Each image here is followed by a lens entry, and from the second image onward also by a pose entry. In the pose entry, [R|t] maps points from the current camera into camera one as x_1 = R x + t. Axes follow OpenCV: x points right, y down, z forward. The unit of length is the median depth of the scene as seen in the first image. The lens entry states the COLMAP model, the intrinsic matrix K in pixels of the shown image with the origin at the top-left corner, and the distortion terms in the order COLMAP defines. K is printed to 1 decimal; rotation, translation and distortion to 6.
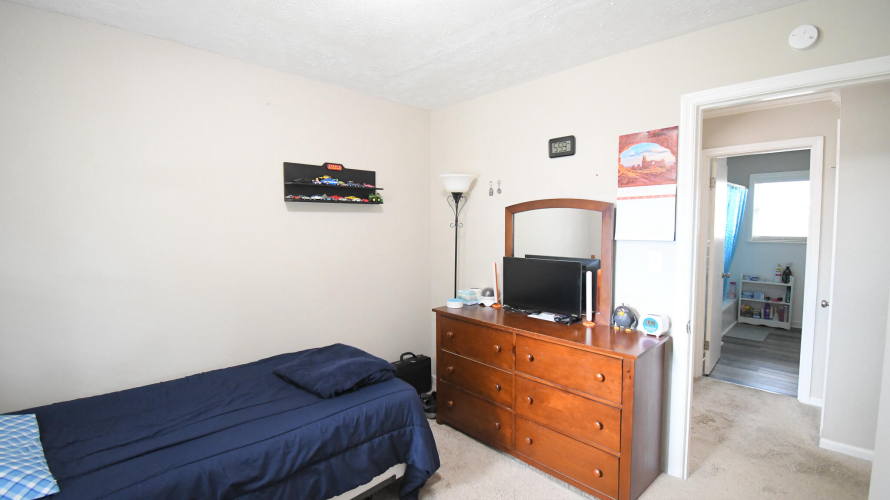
lens RADIAL K [[388.1, 0, 441.3], [0, 388.1, 249.1], [0, 0, 1]] dist [-0.003685, -0.011949]
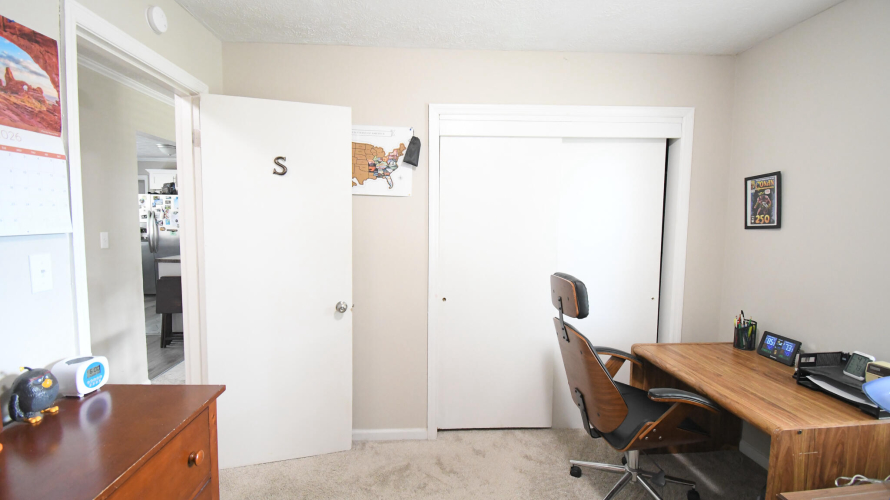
lens RADIAL K [[388.1, 0, 443.3], [0, 388.1, 248.1], [0, 0, 1]] dist [-0.003685, -0.011949]
pose [[-0.737814, -0.062616, 0.672094, -0.285011], [0.026602, 0.992217, 0.121643, -0.066399], [-0.674480, 0.107629, -0.730406, 1.261298]]
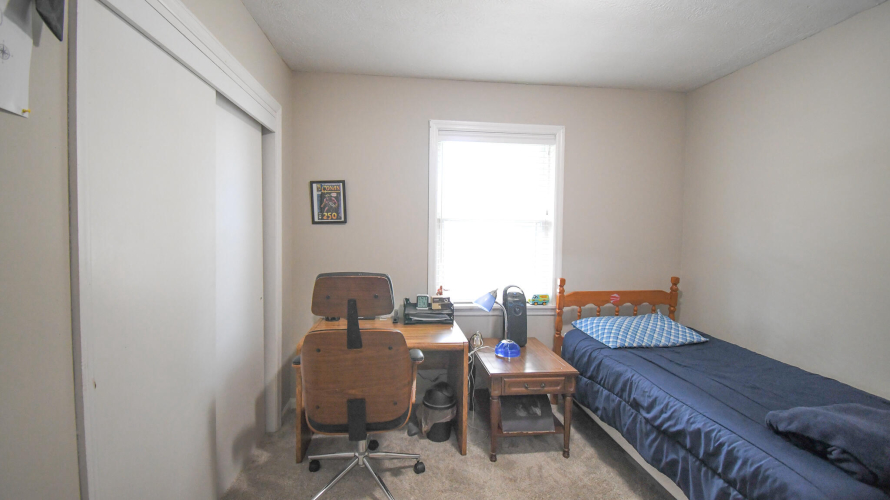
lens RADIAL K [[388.1, 0, 442.4], [0, 388.1, 245.3], [0, 0, 1]] dist [-0.003685, -0.011949]
pose [[-0.623395, 0.016881, -0.781725, 0.758053], [-0.057933, 0.996022, 0.067708, 0.005523], [0.779758, 0.087496, -0.619937, 0.994789]]
